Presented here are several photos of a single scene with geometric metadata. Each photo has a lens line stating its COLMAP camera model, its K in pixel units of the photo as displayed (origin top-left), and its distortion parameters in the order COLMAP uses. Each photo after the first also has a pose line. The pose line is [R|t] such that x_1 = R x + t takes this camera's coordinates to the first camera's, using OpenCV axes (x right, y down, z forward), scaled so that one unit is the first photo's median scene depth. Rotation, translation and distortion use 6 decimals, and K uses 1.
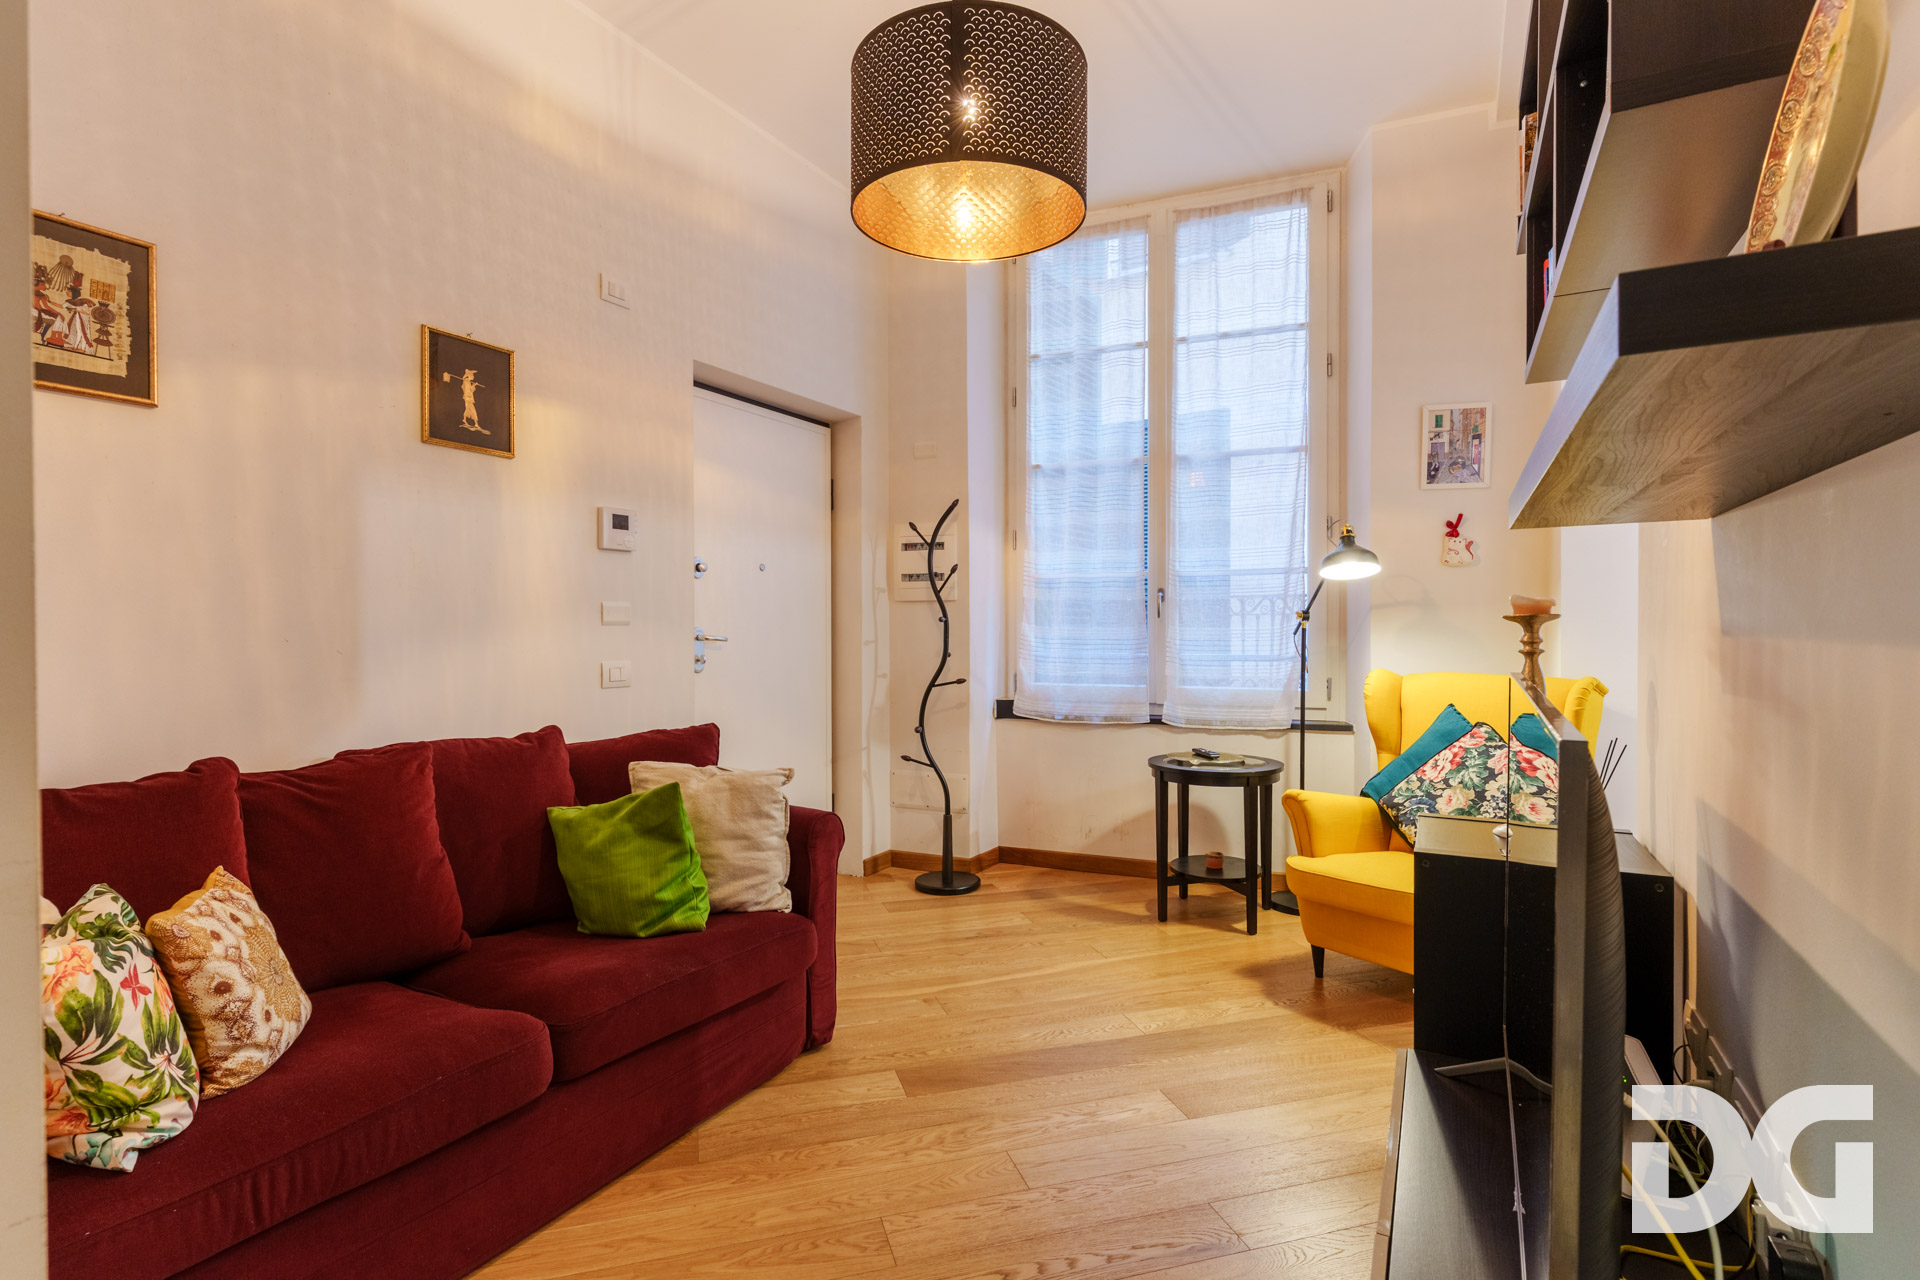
lens RADIAL K [[933.4, 0, 955.1], [0, 933.4, 625.4], [0, 0, 1]] dist [0.007194, 0.000339]
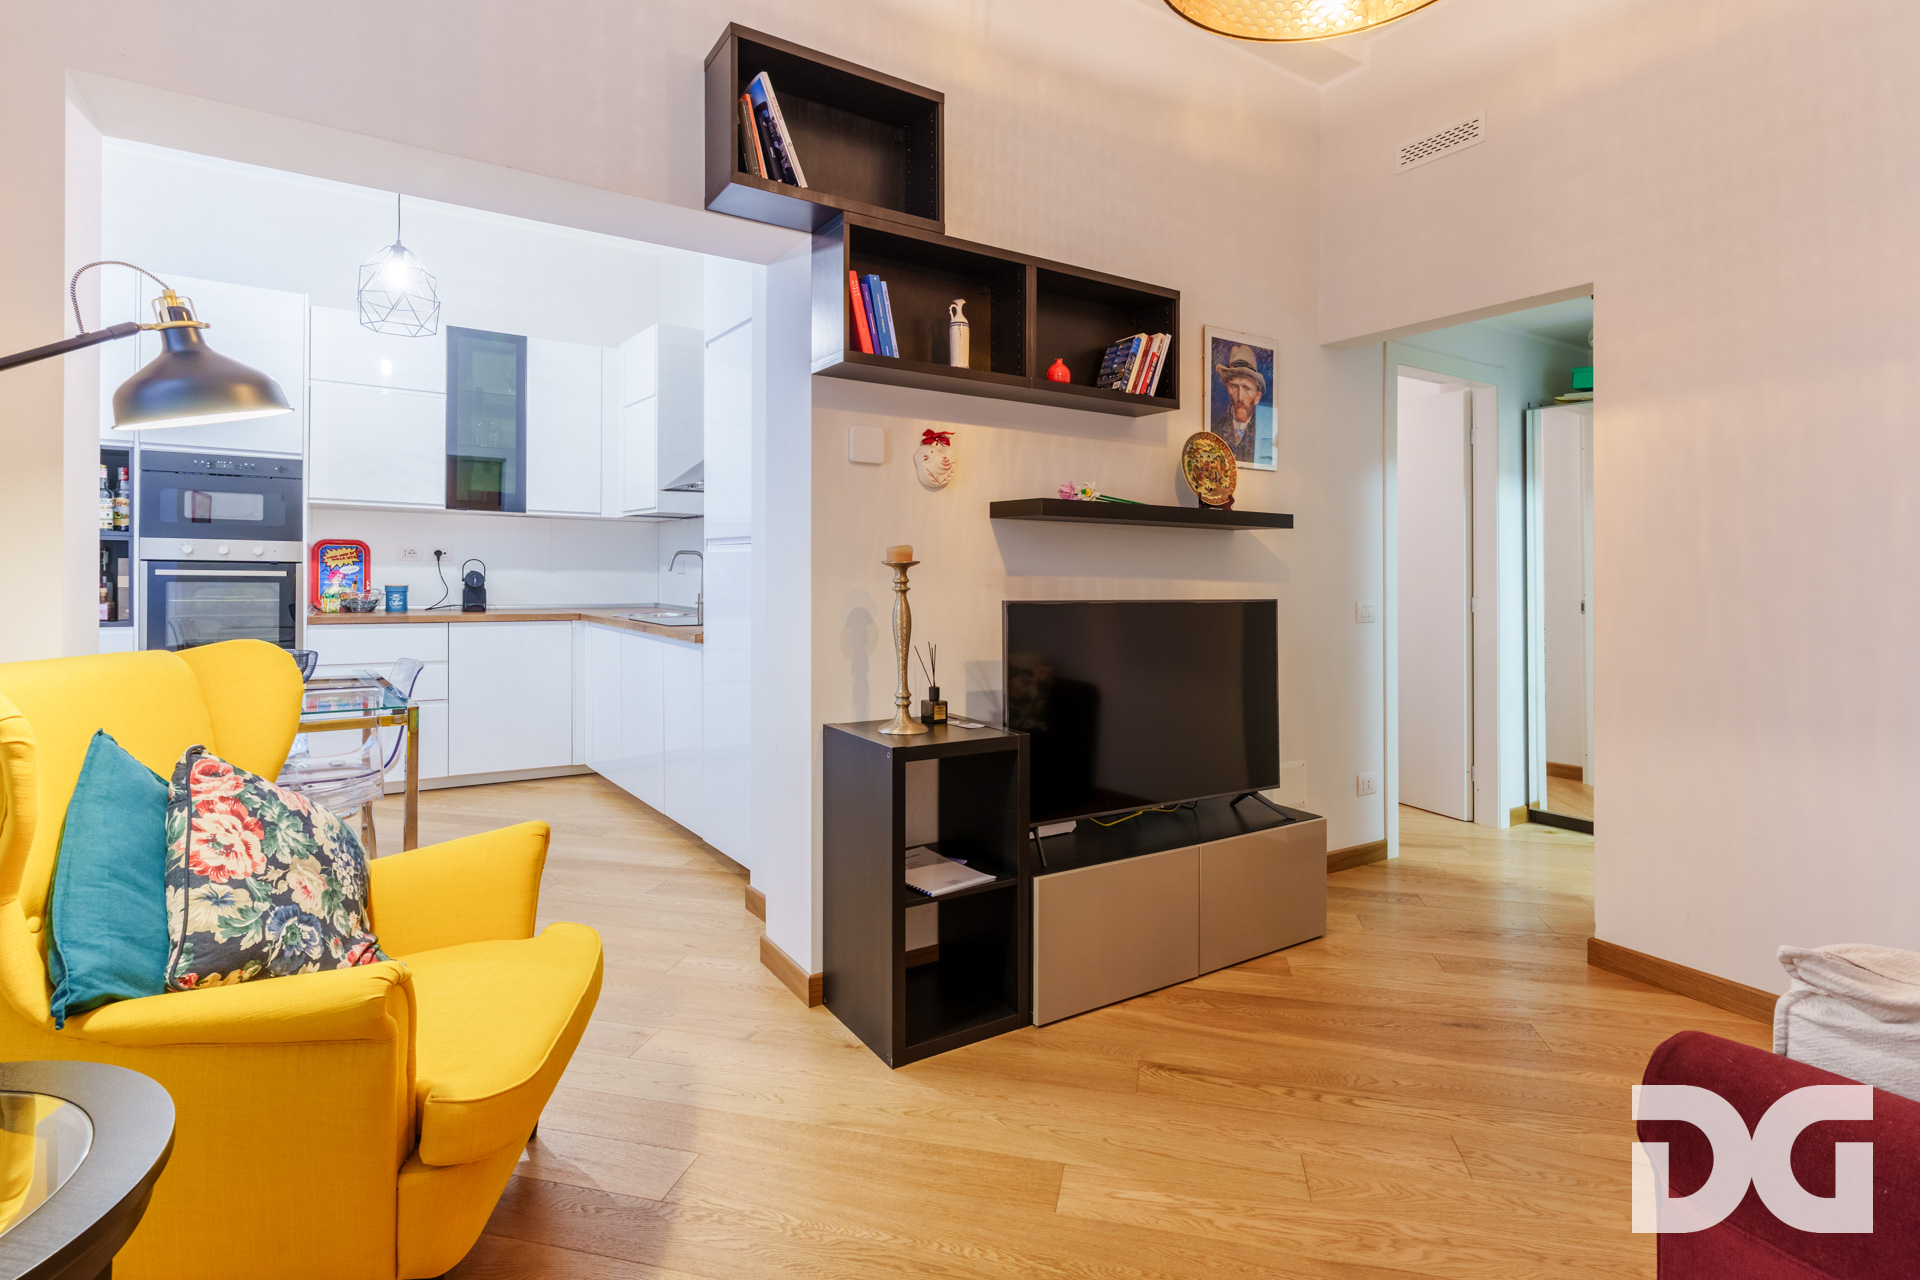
lens RADIAL K [[933.4, 0, 955.1], [0, 933.4, 625.4], [0, 0, 1]] dist [0.007194, 0.000339]
pose [[-0.872324, -0.044754, 0.486875, -0.052976], [-0.020565, 0.998279, 0.054917, 0.005666], [-0.488495, 0.037892, -0.871744, 1.880848]]
